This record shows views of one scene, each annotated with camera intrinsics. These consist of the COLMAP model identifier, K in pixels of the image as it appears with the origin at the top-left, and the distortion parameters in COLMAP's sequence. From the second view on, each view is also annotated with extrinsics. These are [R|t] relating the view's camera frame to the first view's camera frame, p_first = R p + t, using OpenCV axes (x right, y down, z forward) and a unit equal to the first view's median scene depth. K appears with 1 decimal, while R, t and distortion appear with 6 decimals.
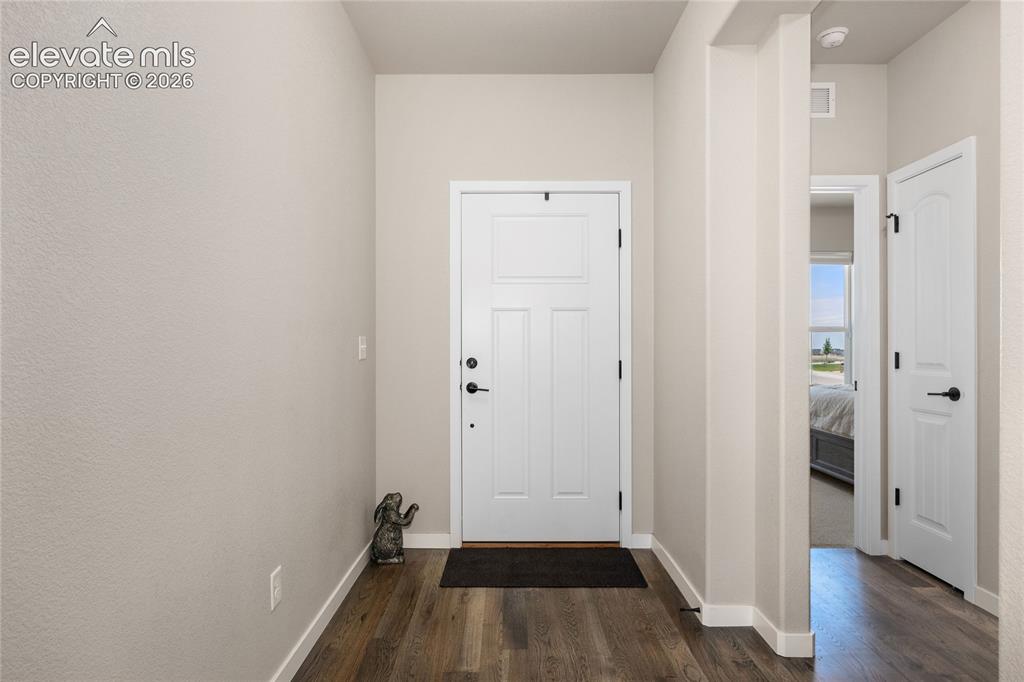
lens RADIAL K [[585.6, 0, 512.7], [0, 585.6, 342.5], [0, 0, 1]] dist [0.002996, 0.000141]
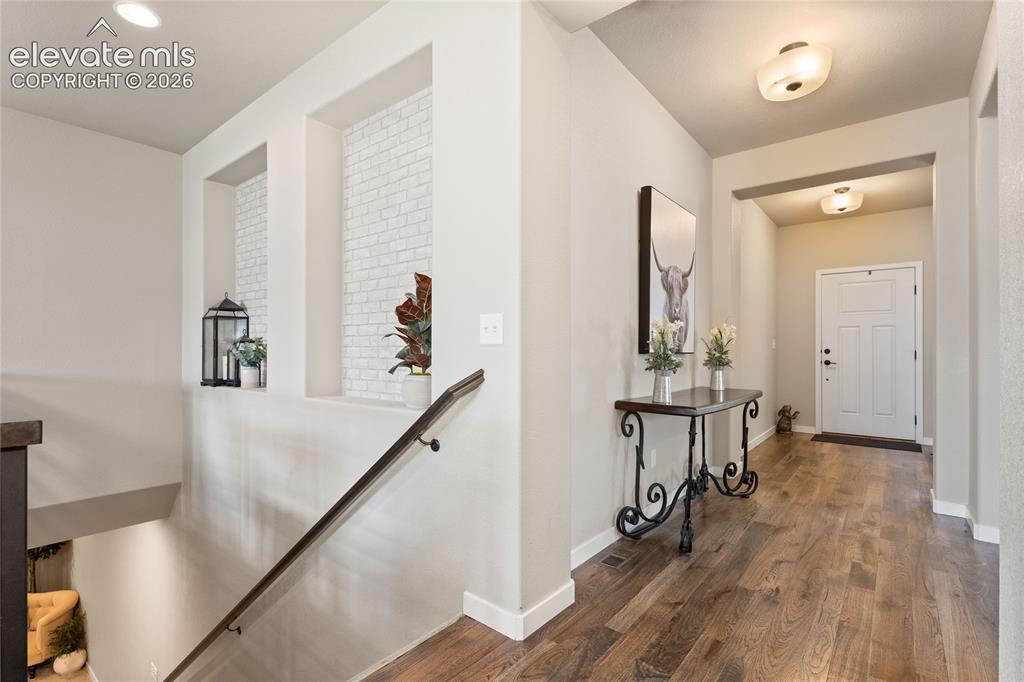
lens RADIAL K [[473.6, 0, 515.3], [0, 473.6, 343.1], [0, 0, 1]] dist [0.002055, 0.001060]
pose [[0.774229, -0.000102, -0.632905, 0.151144], [-0.003582, 0.999983, -0.004543, 0.016195], [0.632895, 0.005784, 0.774216, -1.129280]]
